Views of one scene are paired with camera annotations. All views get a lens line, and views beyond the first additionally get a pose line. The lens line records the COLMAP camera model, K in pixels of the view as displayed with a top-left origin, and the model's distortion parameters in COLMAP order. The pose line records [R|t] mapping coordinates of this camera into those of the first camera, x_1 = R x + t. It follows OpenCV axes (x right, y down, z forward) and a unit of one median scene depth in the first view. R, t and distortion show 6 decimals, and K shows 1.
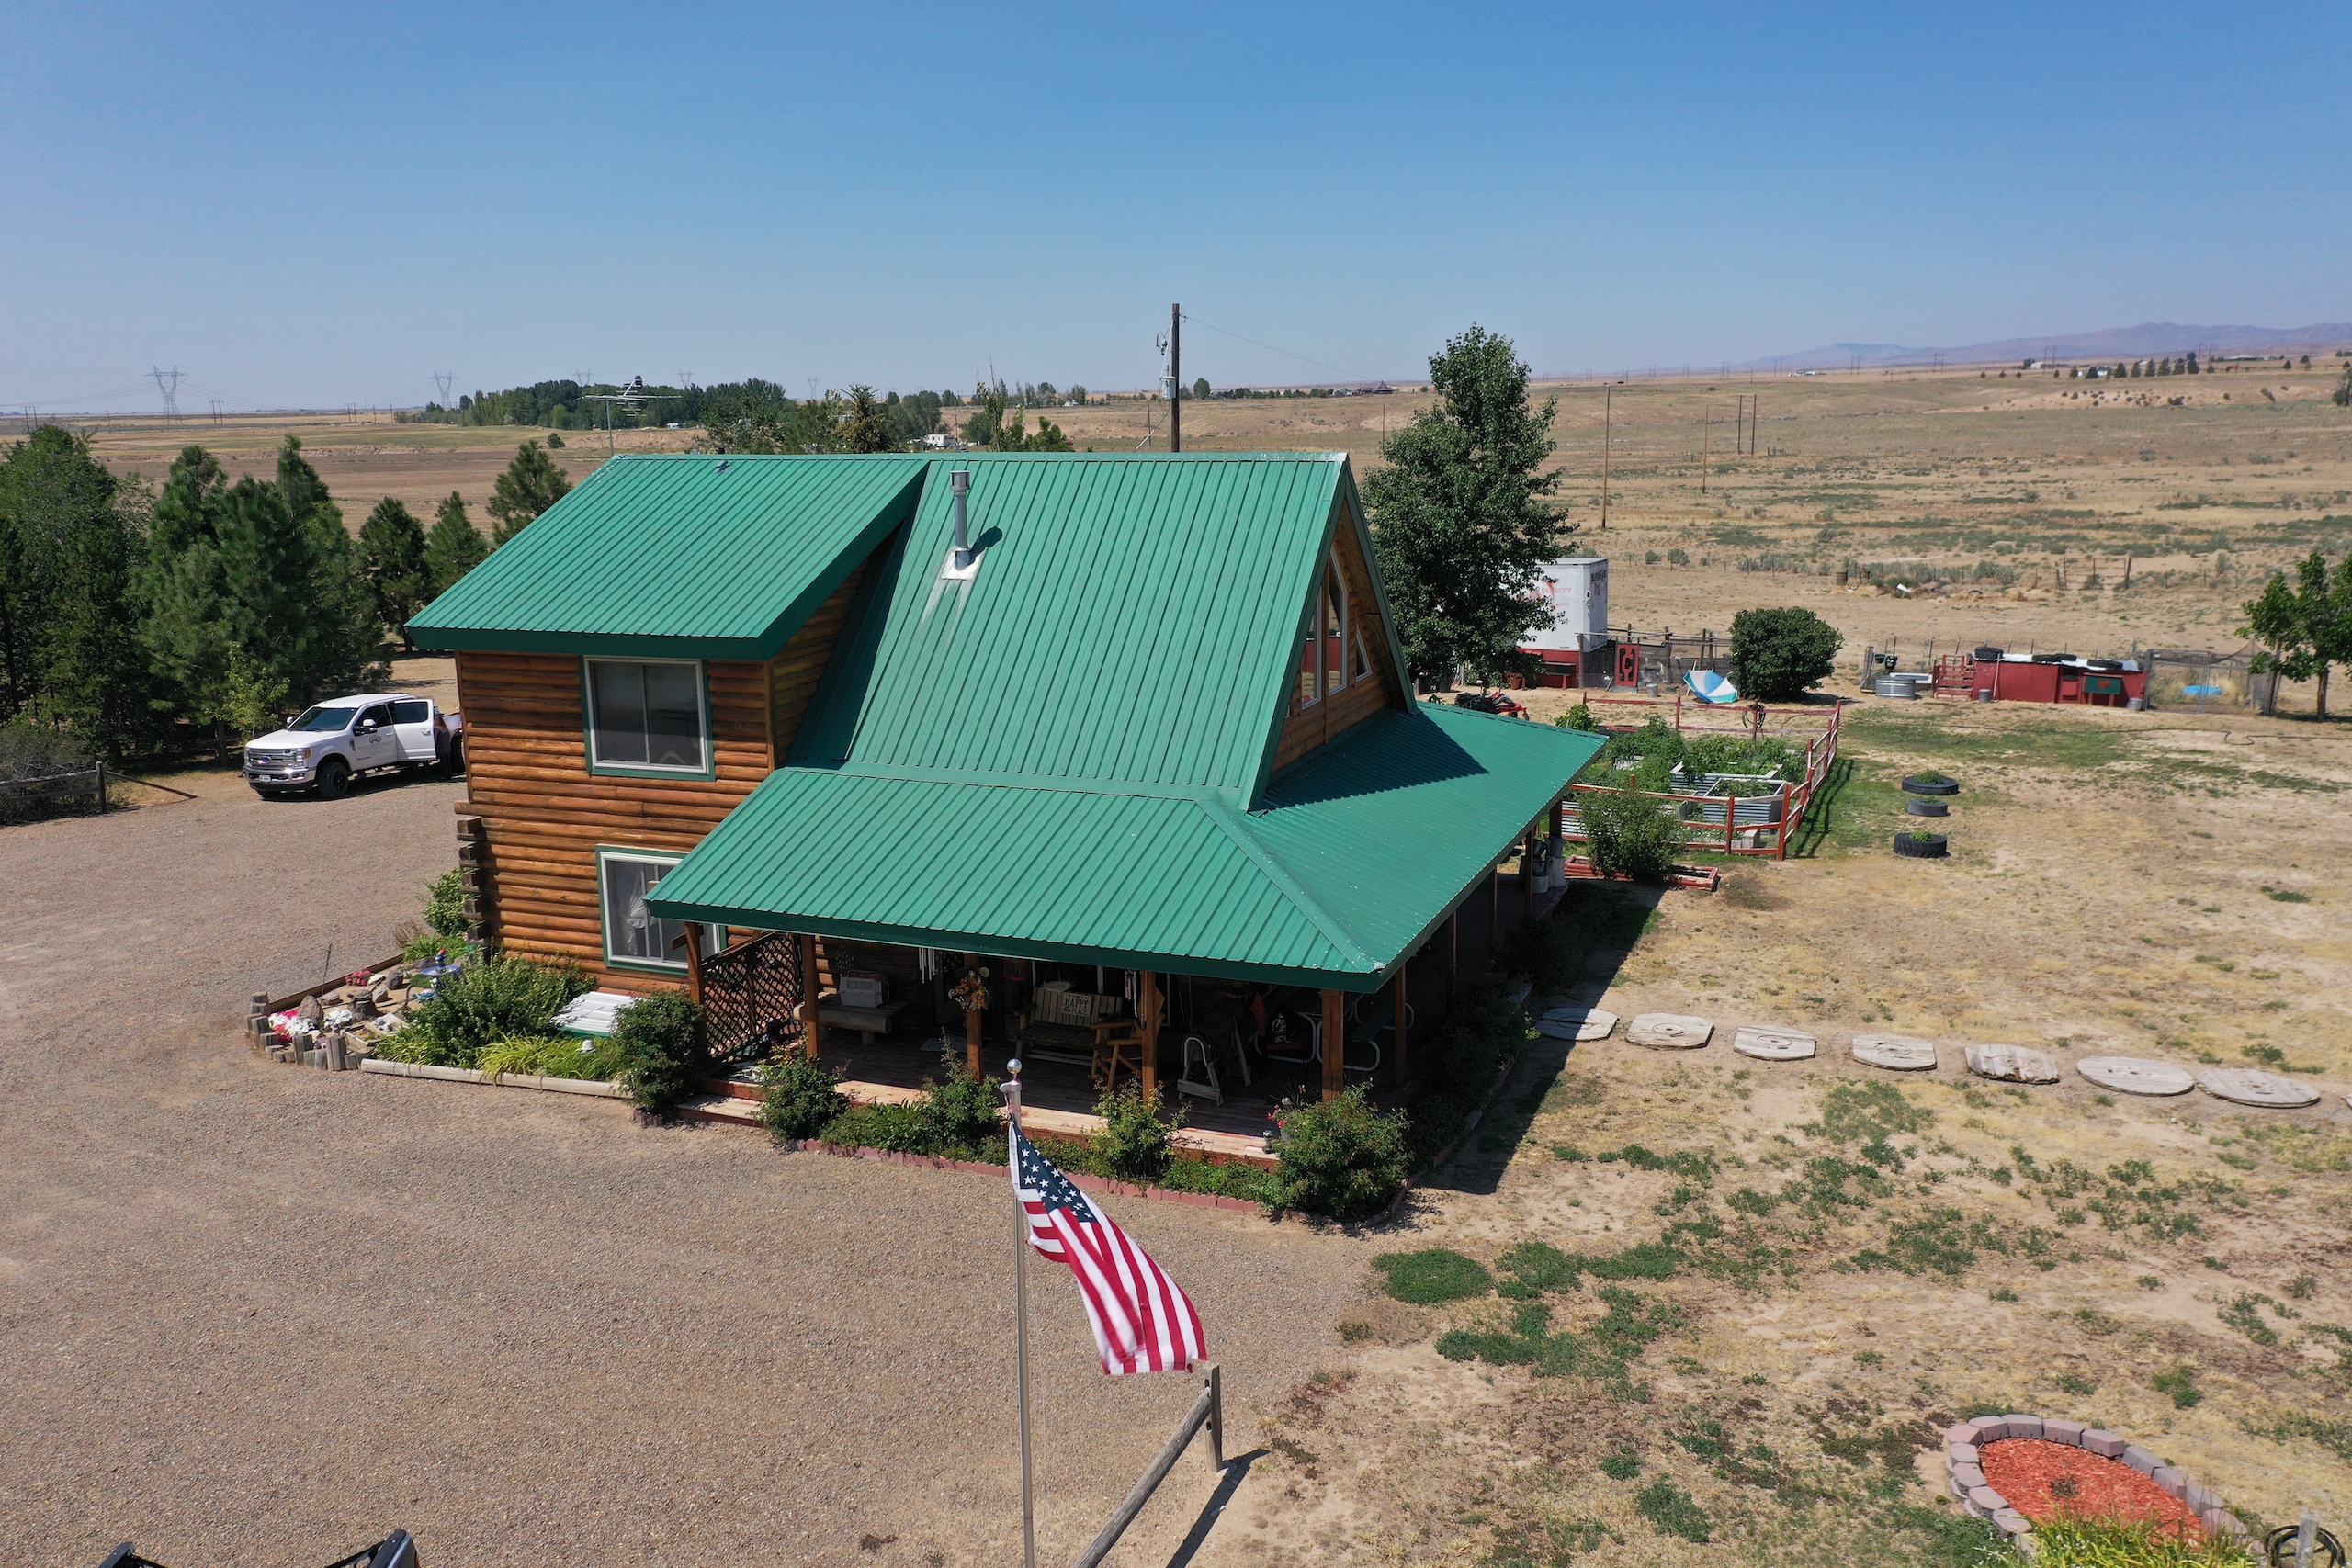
lens RADIAL K [[1879.7, 0, 1171.2], [0, 1879.7, 787.8], [0, 0, 1]] dist [0.033171, 0.004961]
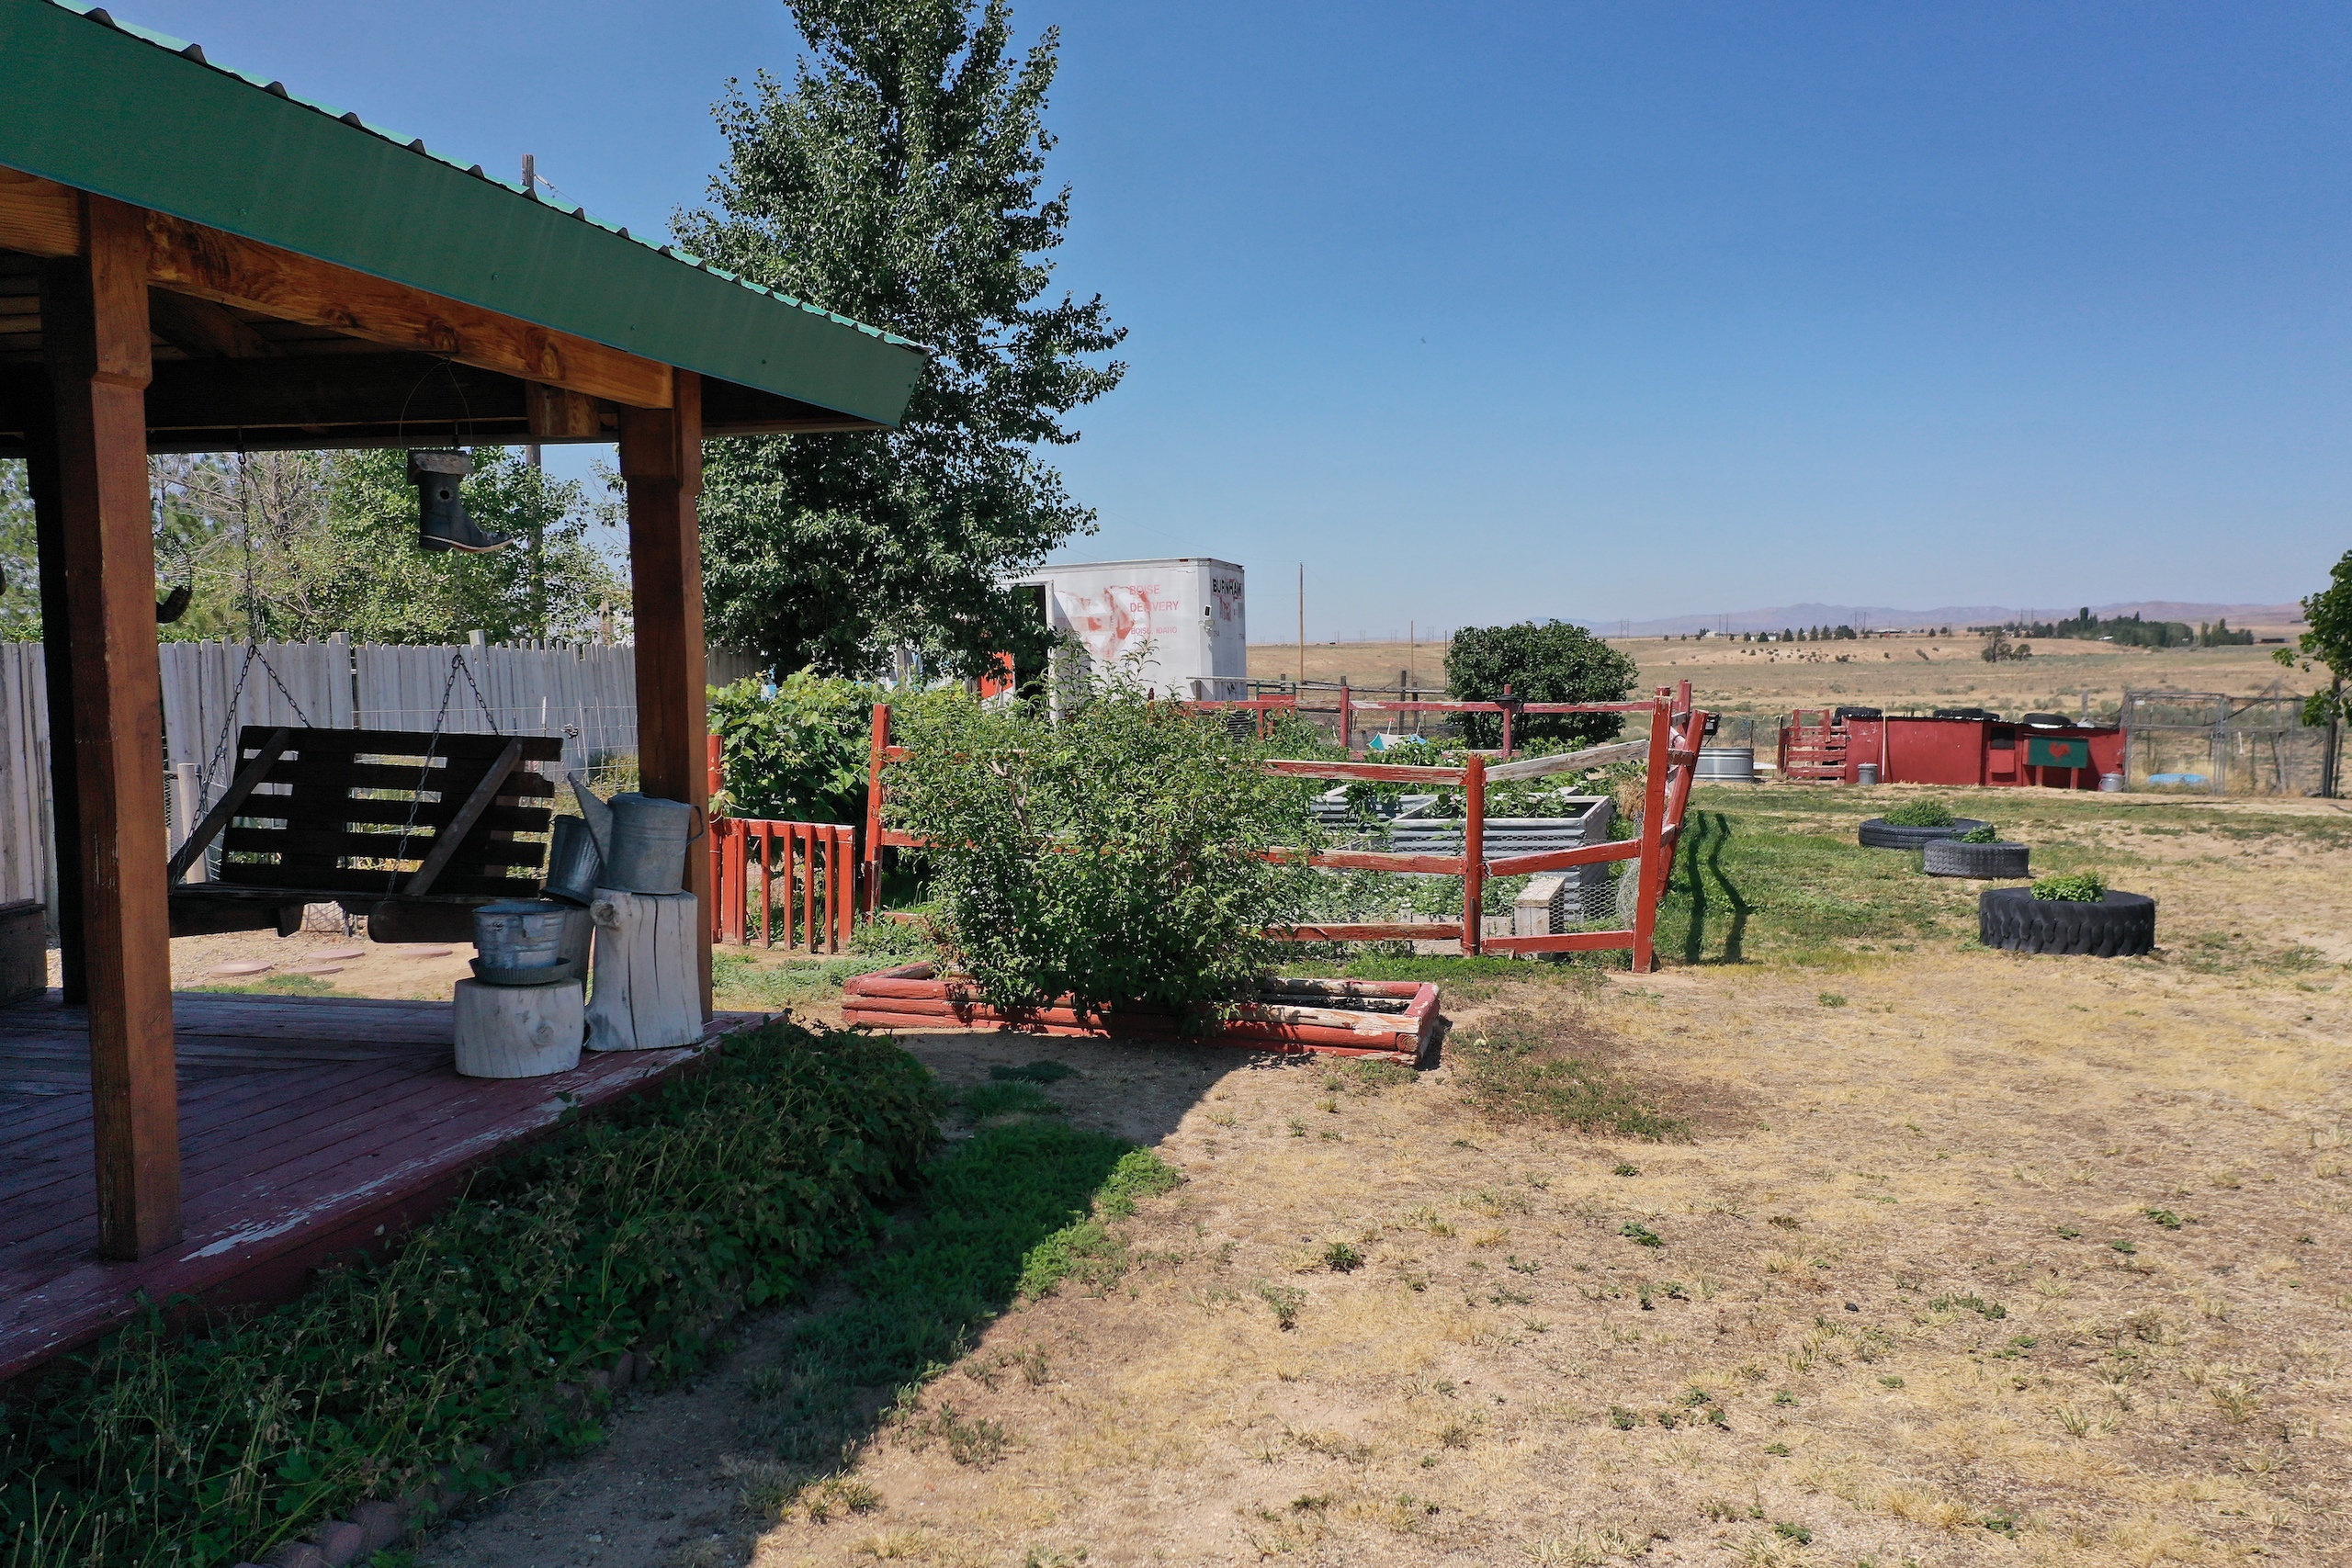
lens RADIAL K [[1879.7, 0, 1168.1], [0, 1879.7, 850.1], [0, 0, 1]] dist [0.033171, 0.004961]
pose [[0.989938, -0.007519, 0.141301, 0.209101], [0.022328, 0.994377, -0.103514, 0.048565], [-0.139728, 0.105627, 0.984540, 0.722892]]
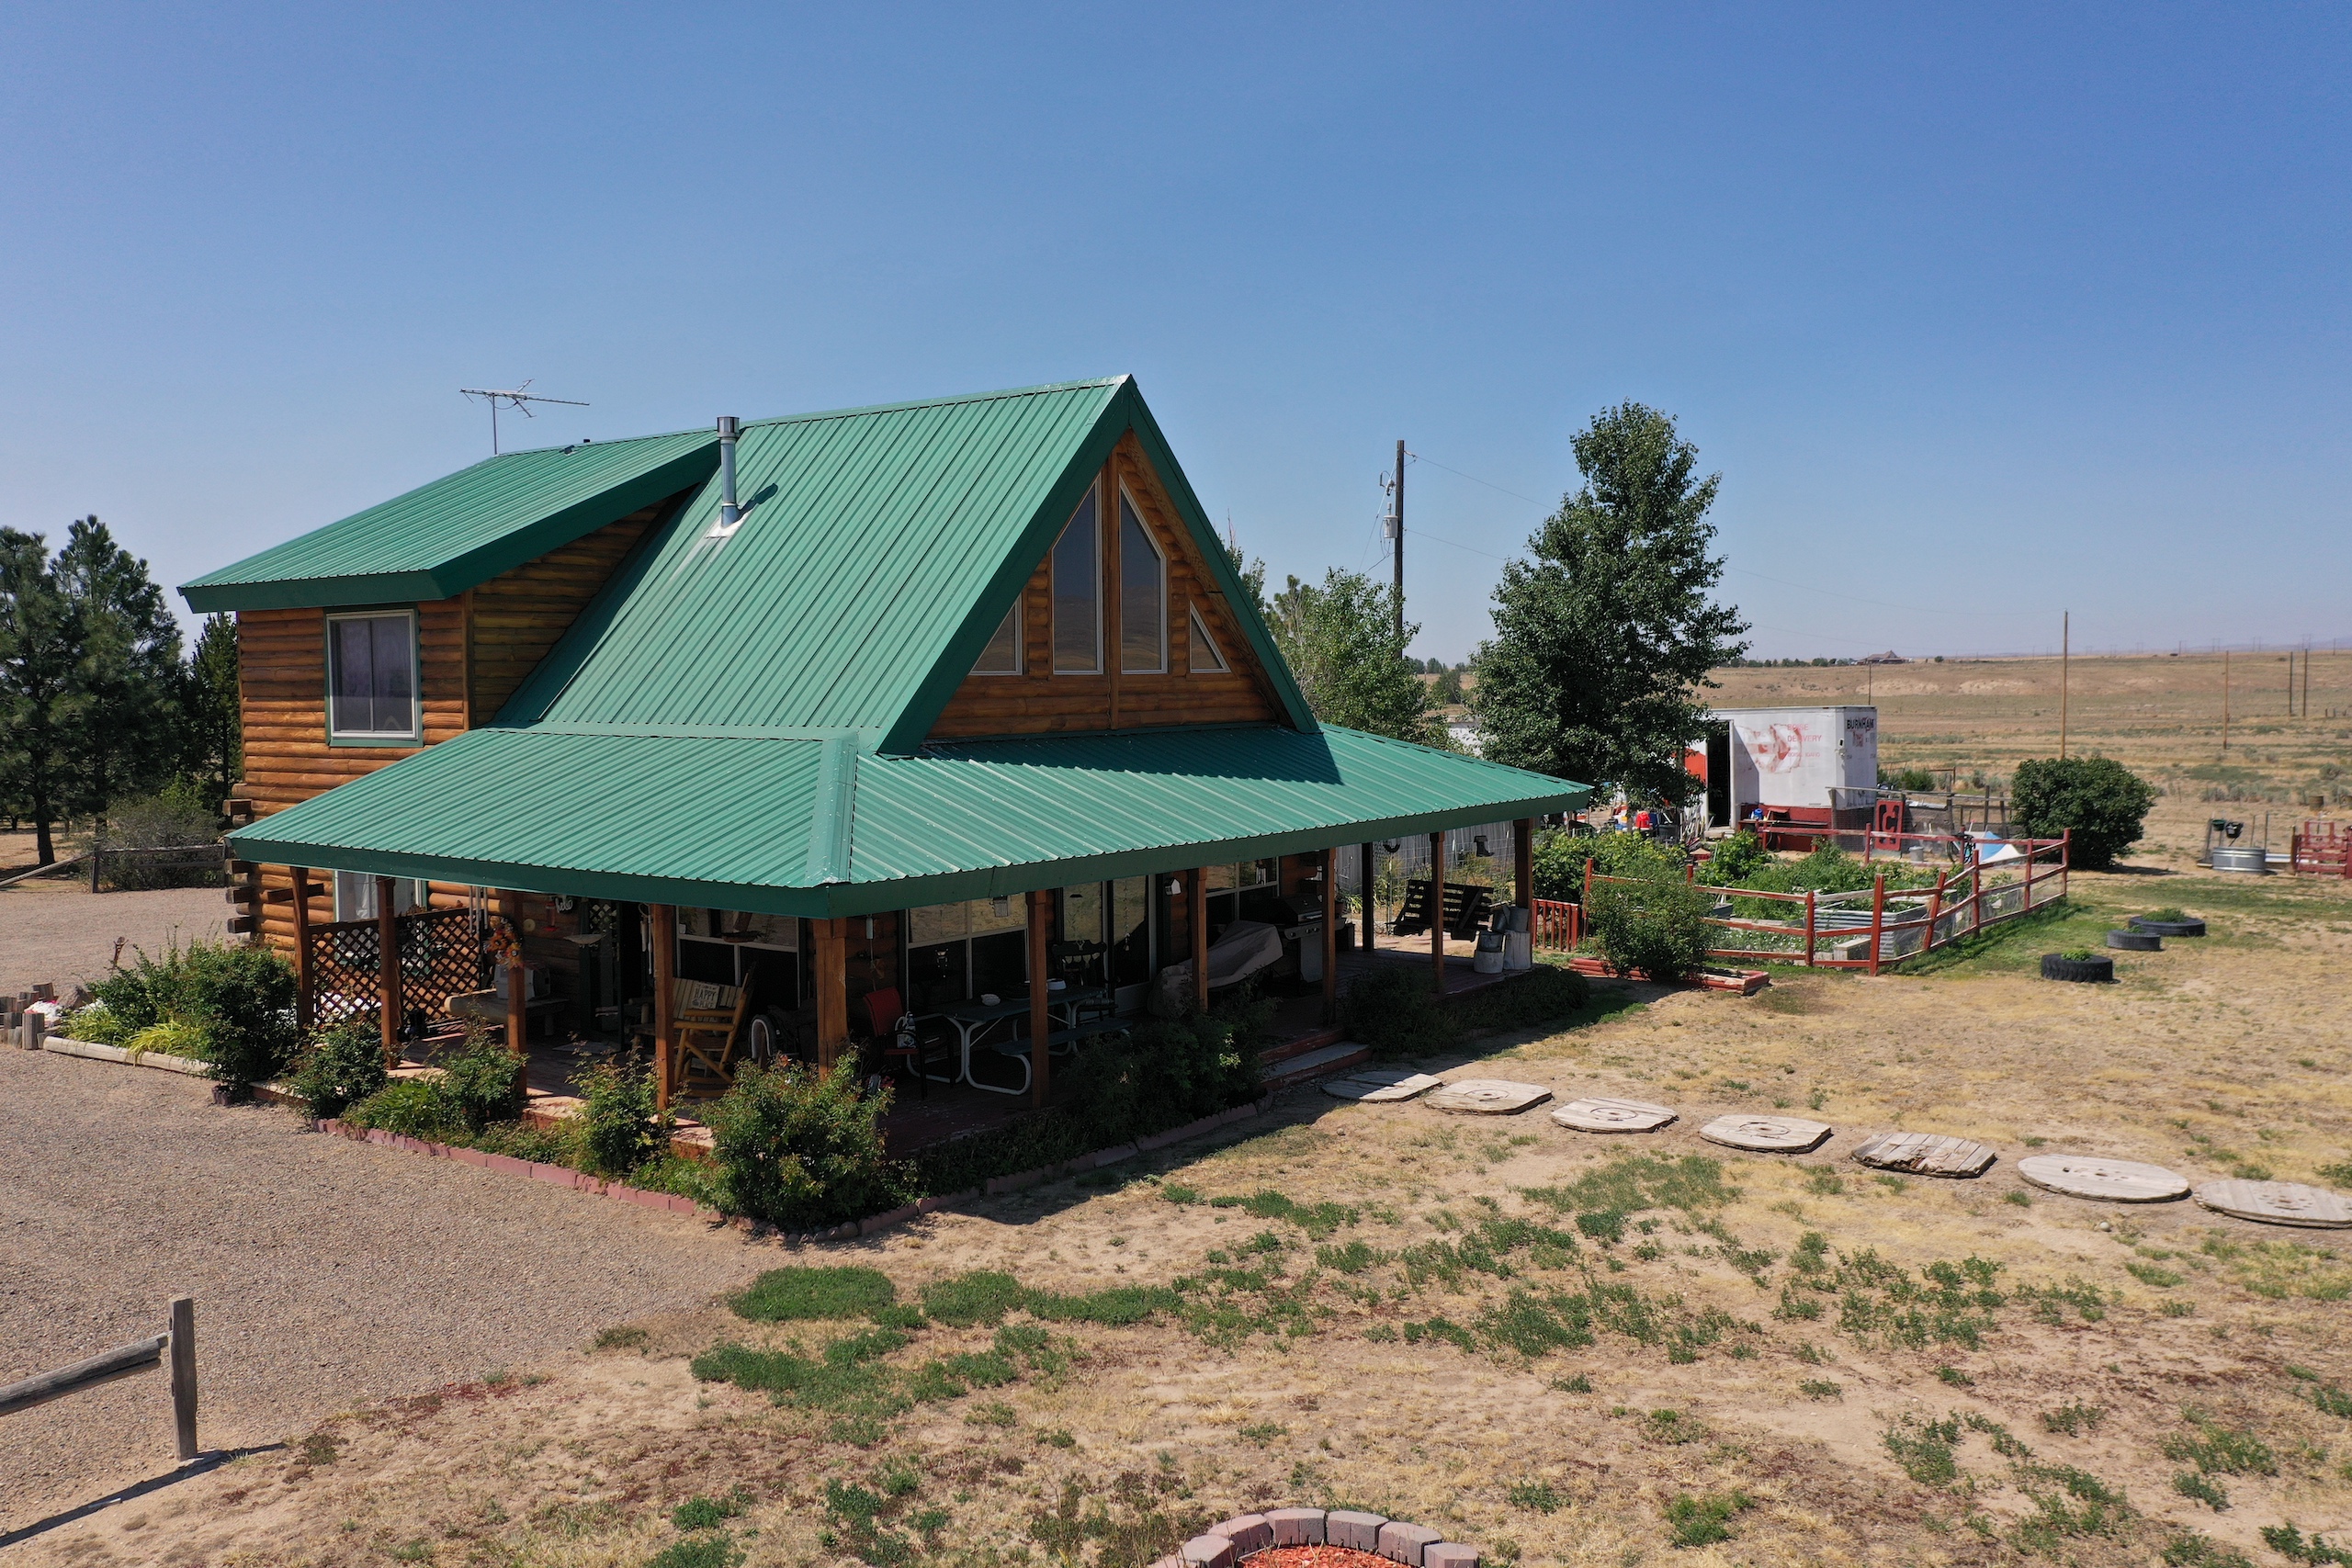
lens RADIAL K [[1879.7, 0, 1172.6], [0, 1879.7, 798.7], [0, 0, 1]] dist [0.033171, 0.004961]
pose [[0.966632, 0.024400, -0.255005, 0.240548], [-0.058834, 0.989990, -0.128292, 0.083434], [0.249323, 0.139015, 0.958391, 0.169401]]
